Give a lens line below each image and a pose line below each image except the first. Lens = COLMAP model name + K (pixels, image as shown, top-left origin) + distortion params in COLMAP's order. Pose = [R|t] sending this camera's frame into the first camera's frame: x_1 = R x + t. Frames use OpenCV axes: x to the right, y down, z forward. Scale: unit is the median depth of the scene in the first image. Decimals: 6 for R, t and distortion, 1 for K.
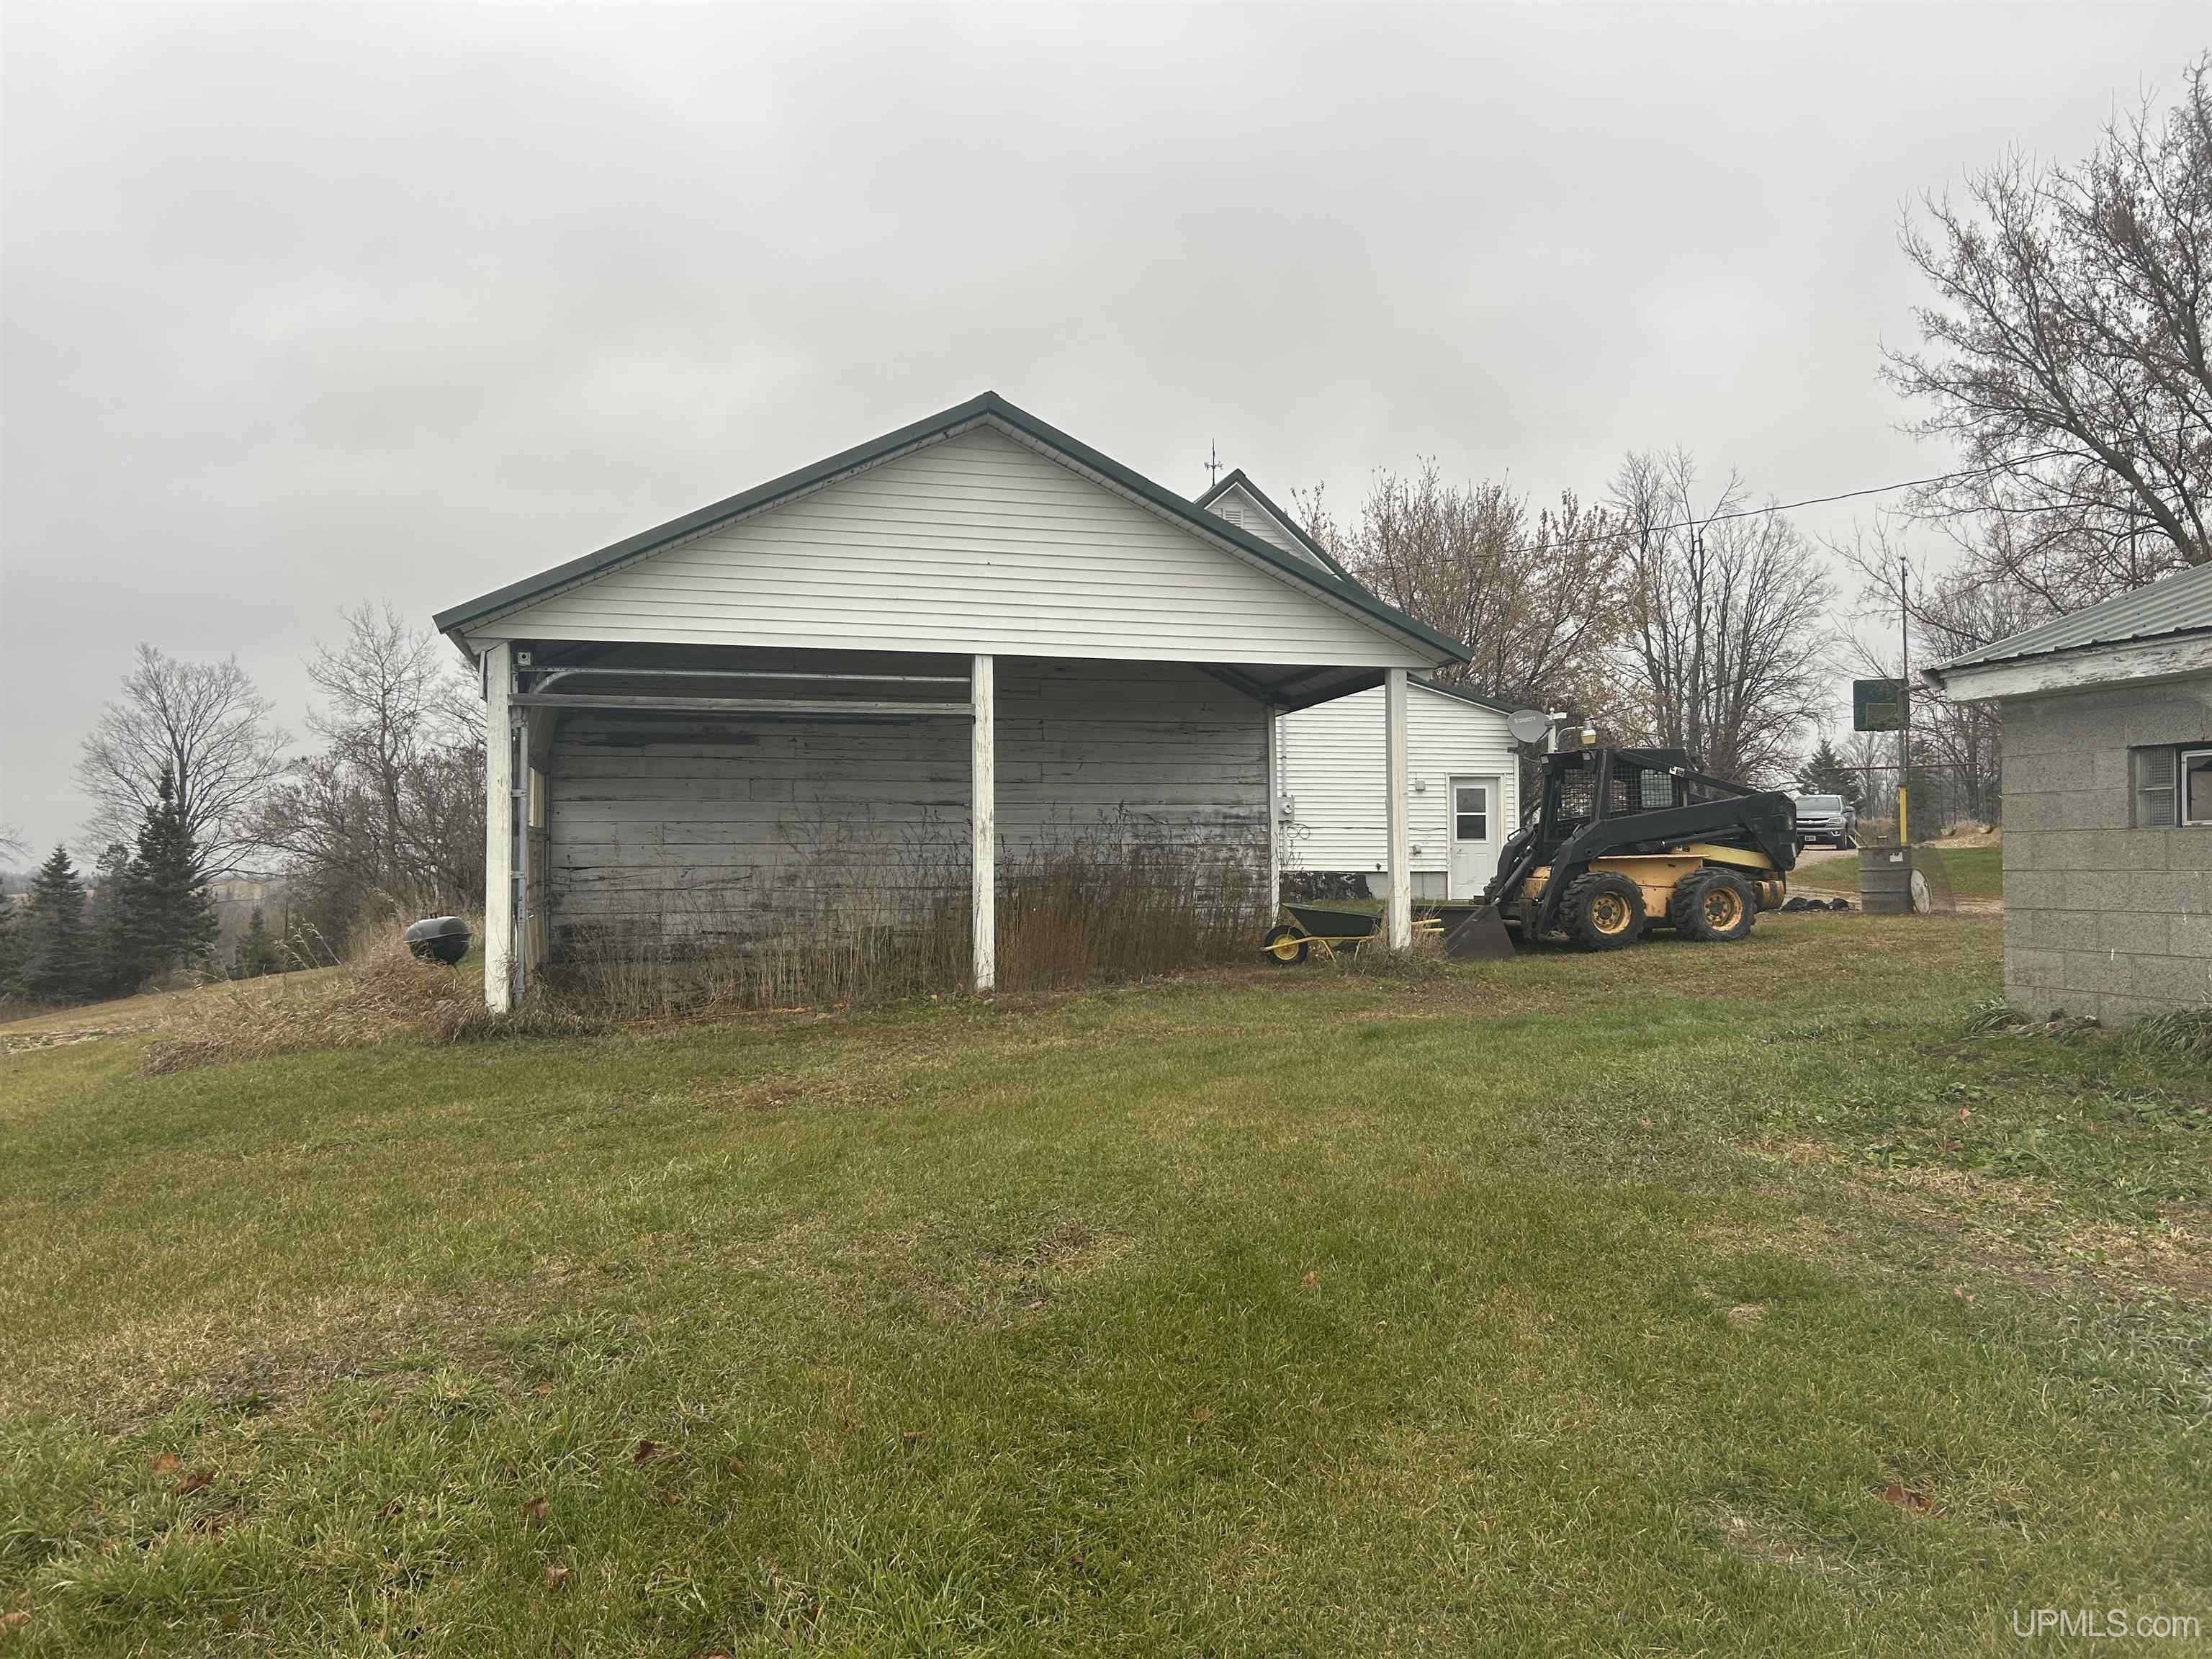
lens RADIAL K [[1648.2, 0, 1150.8], [0, 1648.2, 822.3], [0, 0, 1]] dist [0.149463, -0.360864]
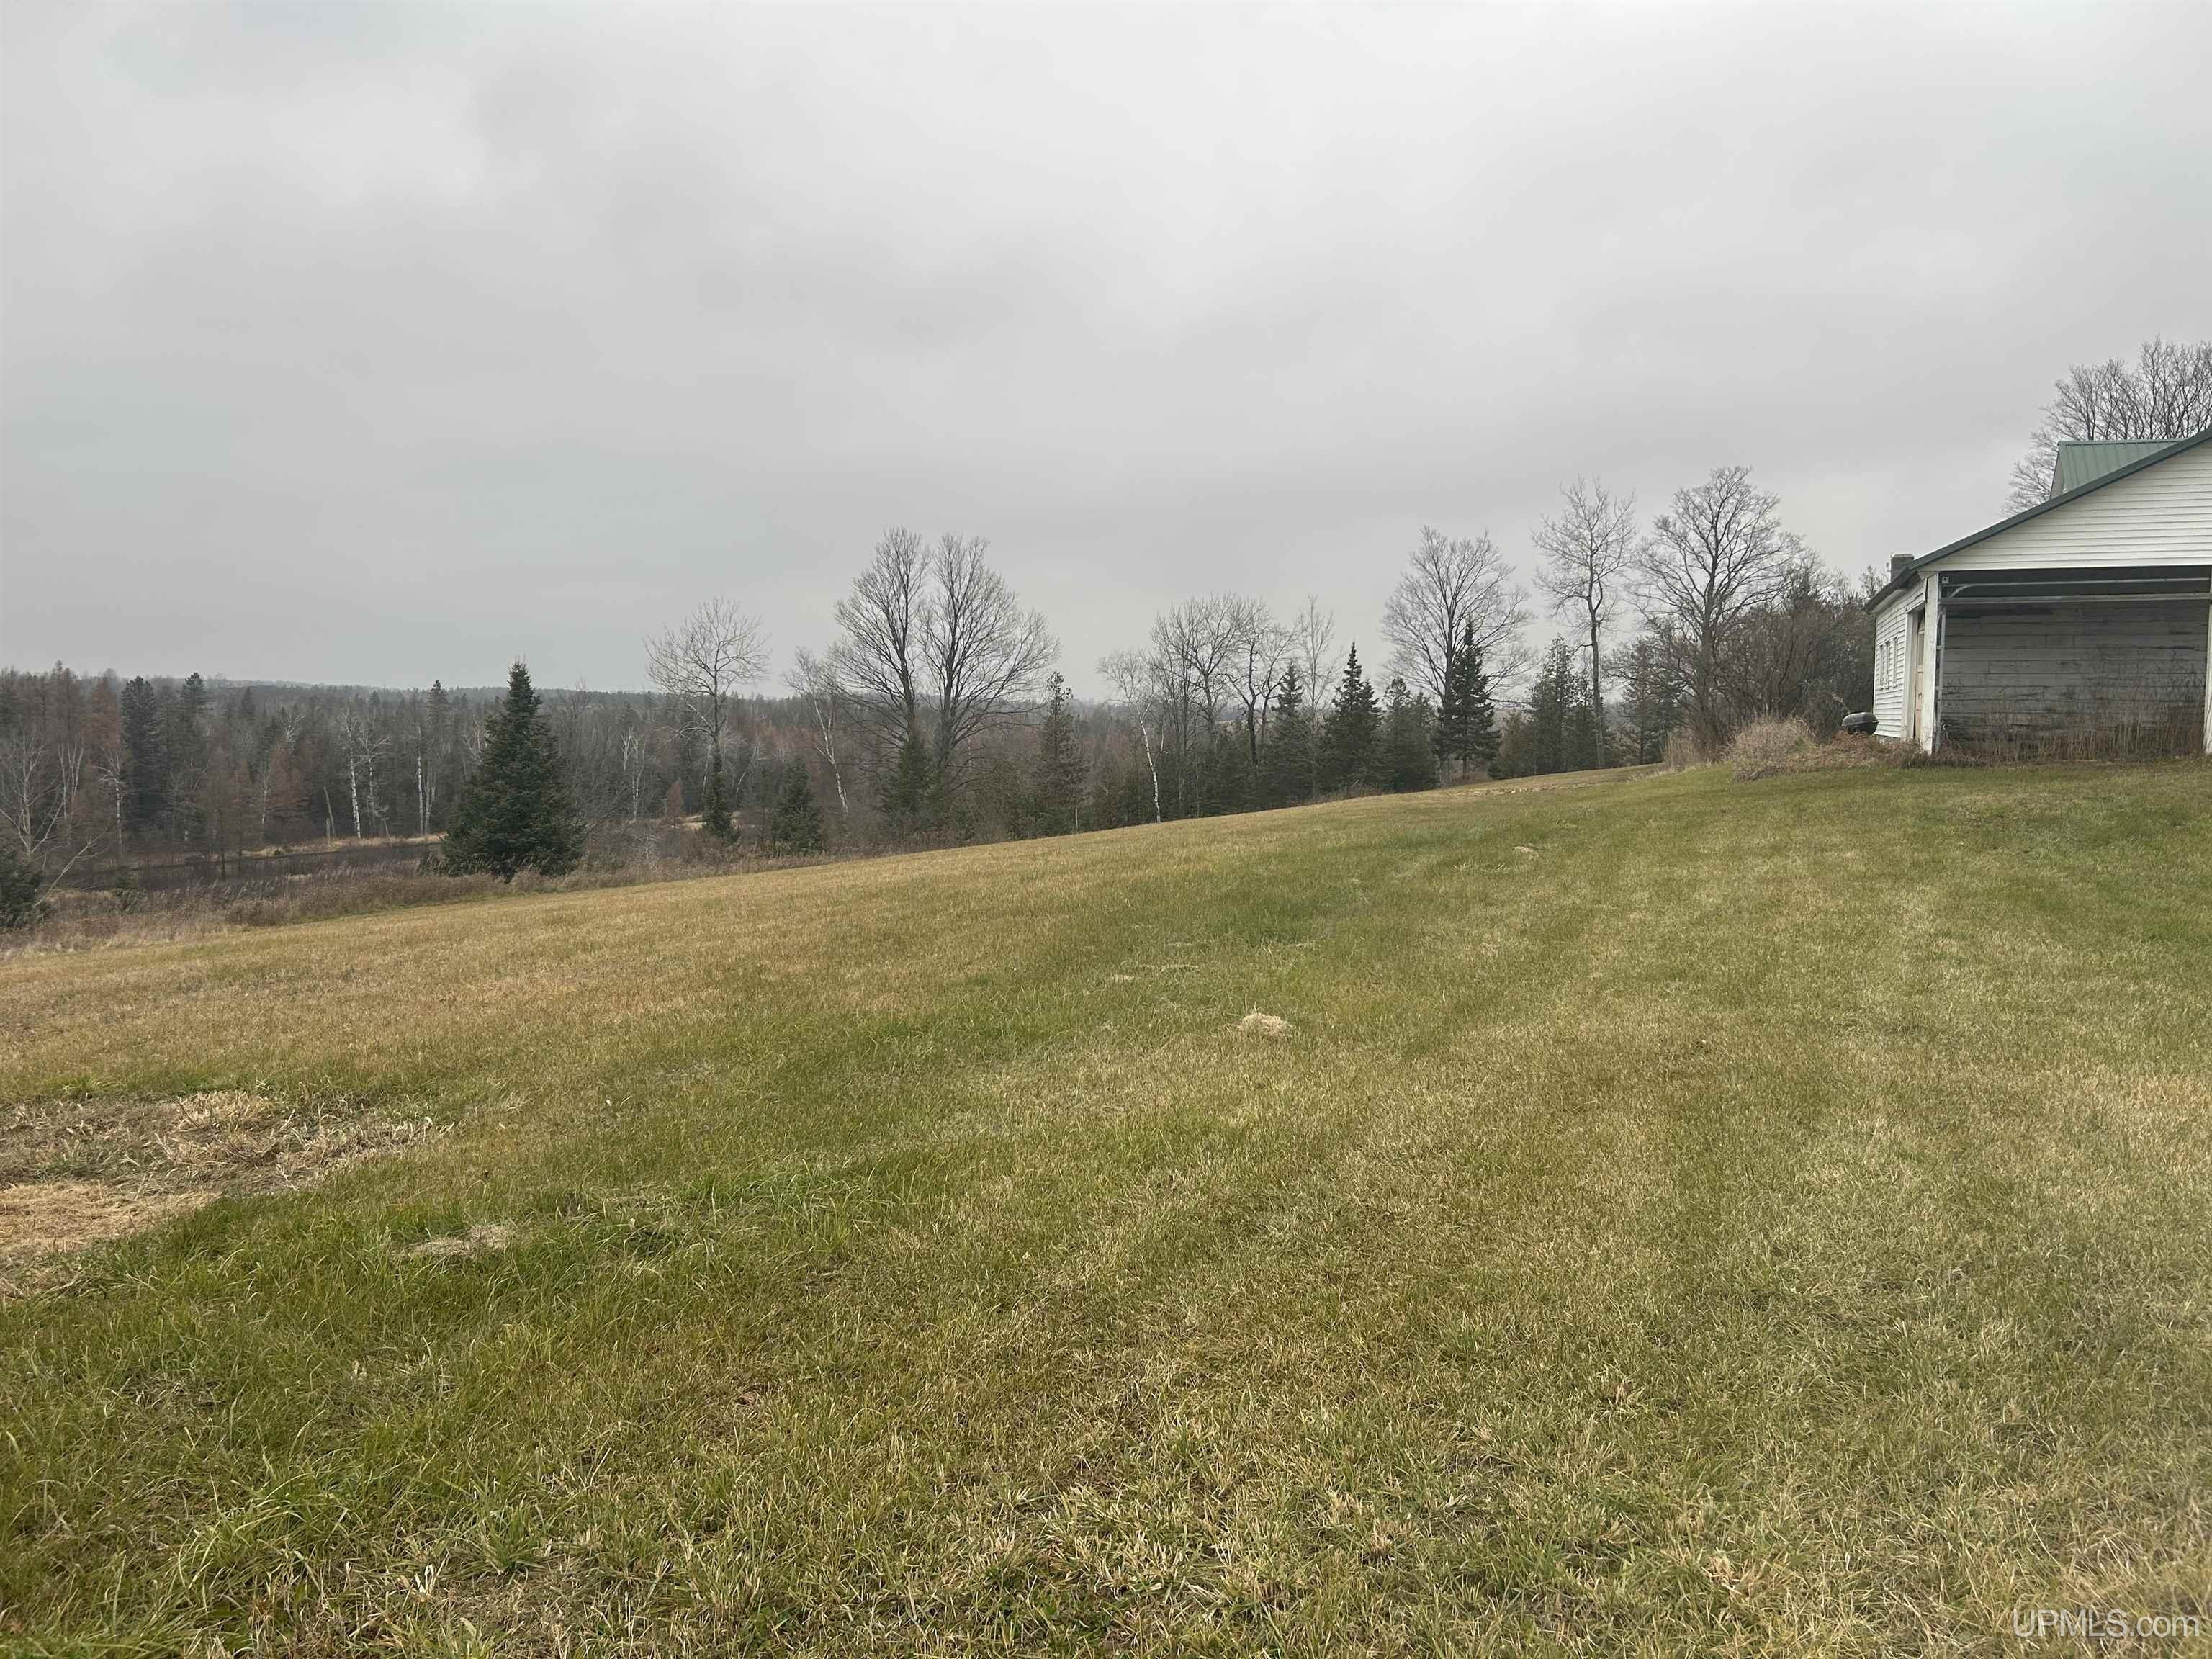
lens RADIAL K [[1635.2, 0, 1106.0], [0, 1635.2, 829.5], [0, 0, 1]] dist [0.003480, 0.001485]
pose [[0.785095, 0.055148, -0.616916, 0.017137], [0.009590, 0.994827, 0.101134, -0.002480], [0.619302, -0.085316, 0.780504, -0.326402]]
